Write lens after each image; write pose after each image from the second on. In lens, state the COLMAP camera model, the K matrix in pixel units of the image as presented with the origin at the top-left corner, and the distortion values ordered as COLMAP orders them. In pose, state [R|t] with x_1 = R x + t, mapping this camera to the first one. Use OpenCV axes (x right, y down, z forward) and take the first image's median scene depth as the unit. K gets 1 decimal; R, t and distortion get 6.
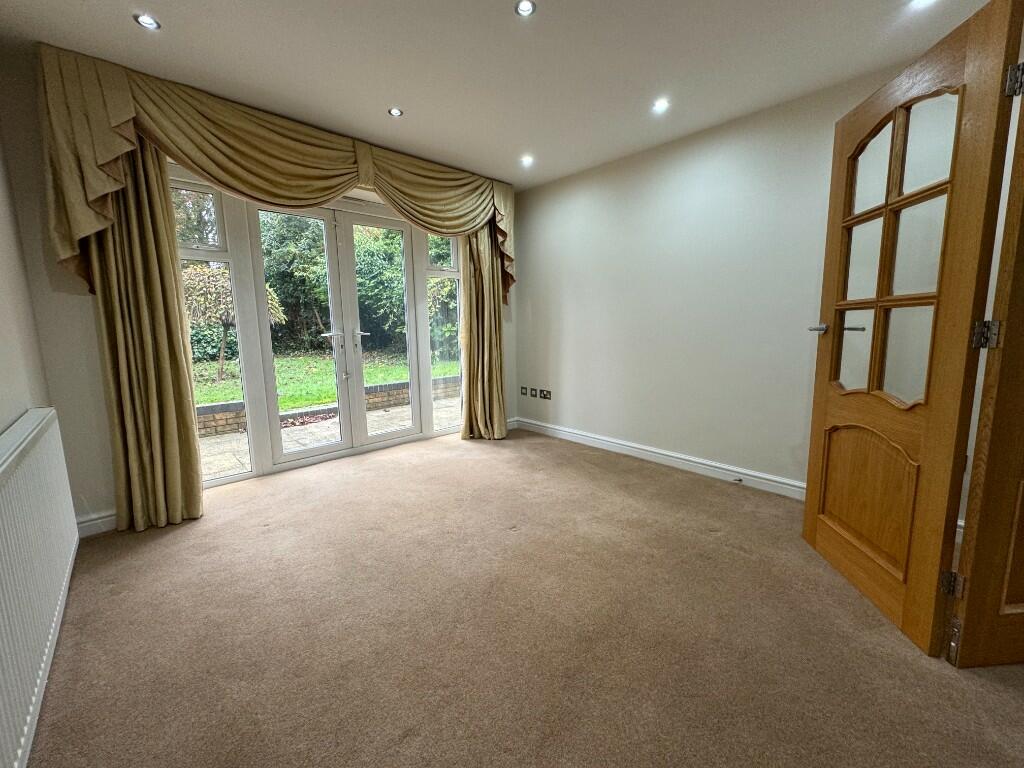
lens RADIAL K [[408.4, 0, 511.7], [0, 408.4, 380.7], [0, 0, 1]] dist [-0.001923, 0.000233]
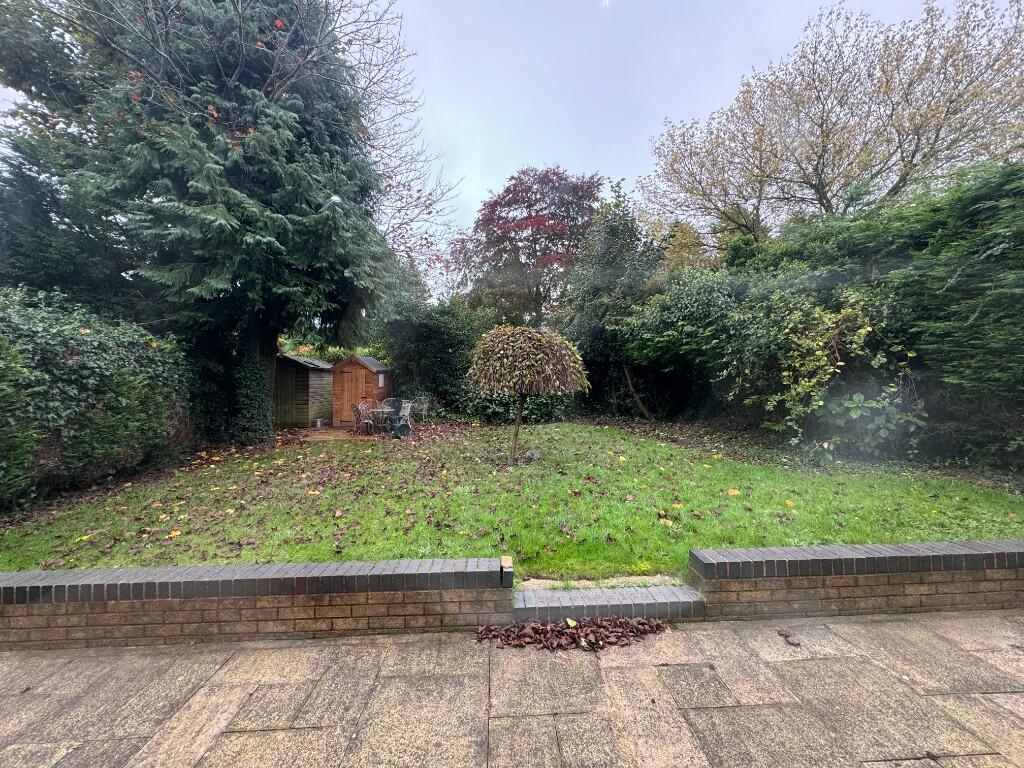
lens RADIAL K [[408.4, 0, 508.3], [0, 408.4, 382.5], [0, 0, 1]] dist [-0.001923, 0.000233]
pose [[0.754160, 0.006991, -0.656654, -0.497781], [-0.088034, 0.991994, -0.090544, -0.218027], [0.650764, 0.126092, 0.748737, 0.969500]]
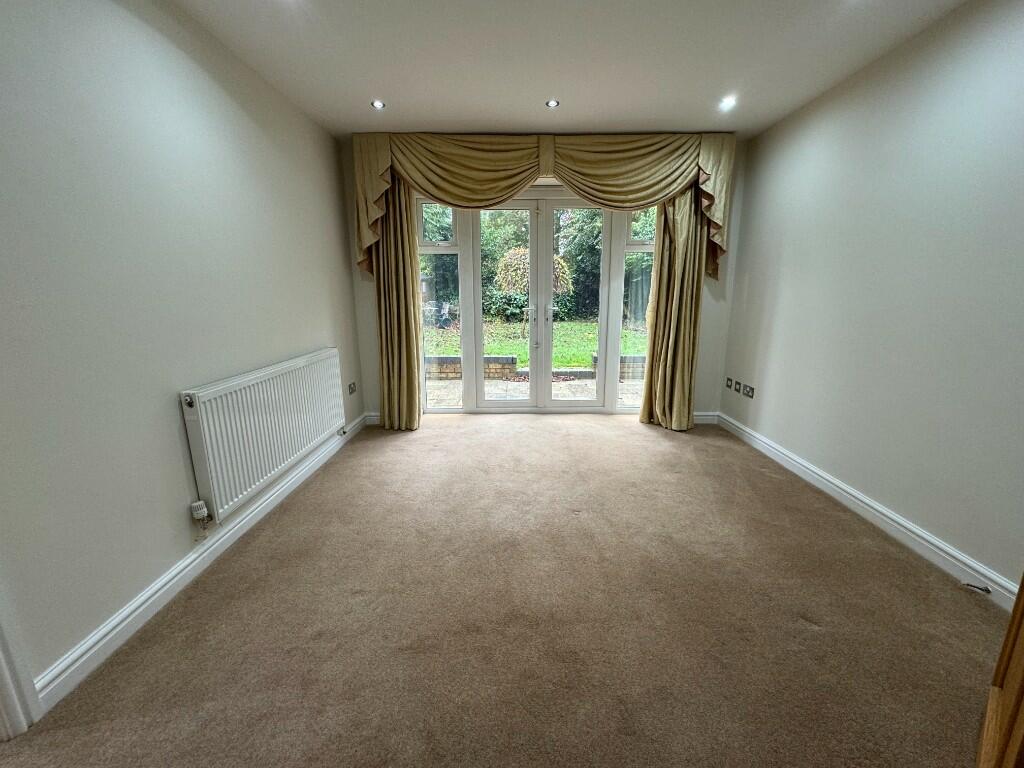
lens RADIAL K [[408.4, 0, 512.0], [0, 408.4, 380.7], [0, 0, 1]] dist [-0.001923, 0.000233]
pose [[0.728301, 0.155435, -0.667396, 0.350756], [-0.102449, 0.987687, 0.118232, -0.044425], [0.677556, -0.017734, 0.735257, 0.100561]]
